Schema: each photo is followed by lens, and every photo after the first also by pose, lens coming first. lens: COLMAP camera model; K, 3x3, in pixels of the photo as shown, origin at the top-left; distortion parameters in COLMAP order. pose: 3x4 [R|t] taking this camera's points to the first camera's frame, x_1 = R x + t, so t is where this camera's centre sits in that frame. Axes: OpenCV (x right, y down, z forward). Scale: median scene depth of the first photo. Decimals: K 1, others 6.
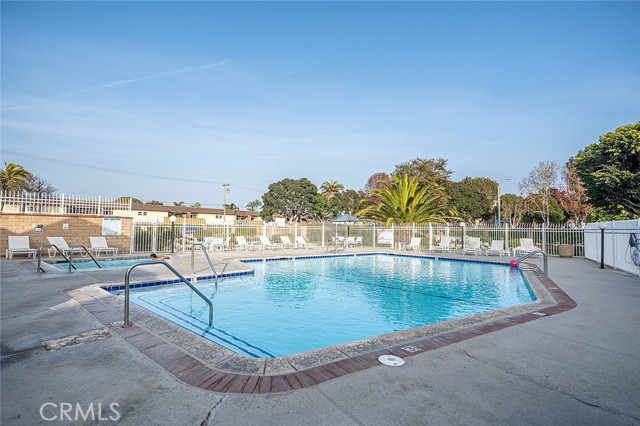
lens RADIAL K [[315.2, 0, 320.2], [0, 315.2, 214.3], [0, 0, 1]] dist [0.002143, 0.000394]
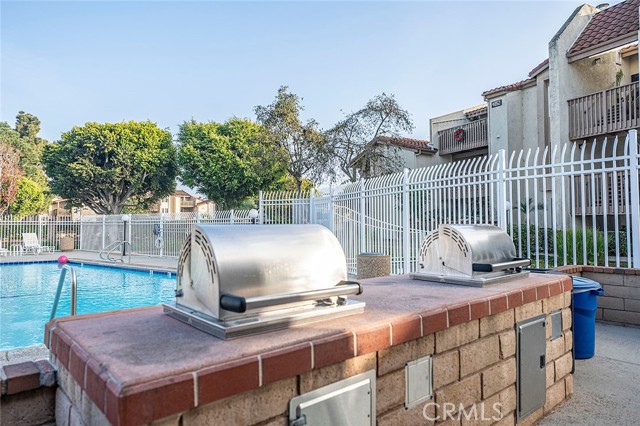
lens RADIAL K [[424.0, 0, 318.9], [0, 424.0, 210.7], [0, 0, 1]] dist [0.002950, 0.002531]
pose [[0.127213, 0.021214, 0.991649, -0.290853], [-0.039800, 0.999075, -0.016267, 0.003508], [-0.991077, -0.037398, 0.127939, 0.060551]]
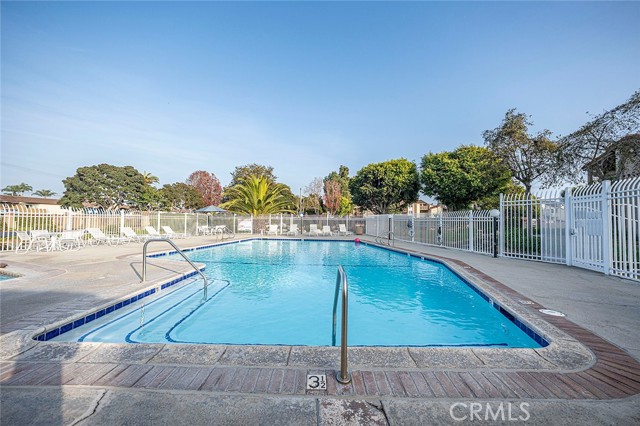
lens RADIAL K [[235.9, 0, 318.0], [0, 235.9, 213.2], [0, 0, 1]] dist [0.001091, 0.000093]
pose [[0.748812, 0.012940, 0.662656, -0.182109], [-0.029467, 0.999471, 0.013782, 0.005242], [-0.662127, -0.029847, 0.748797, 0.132710]]
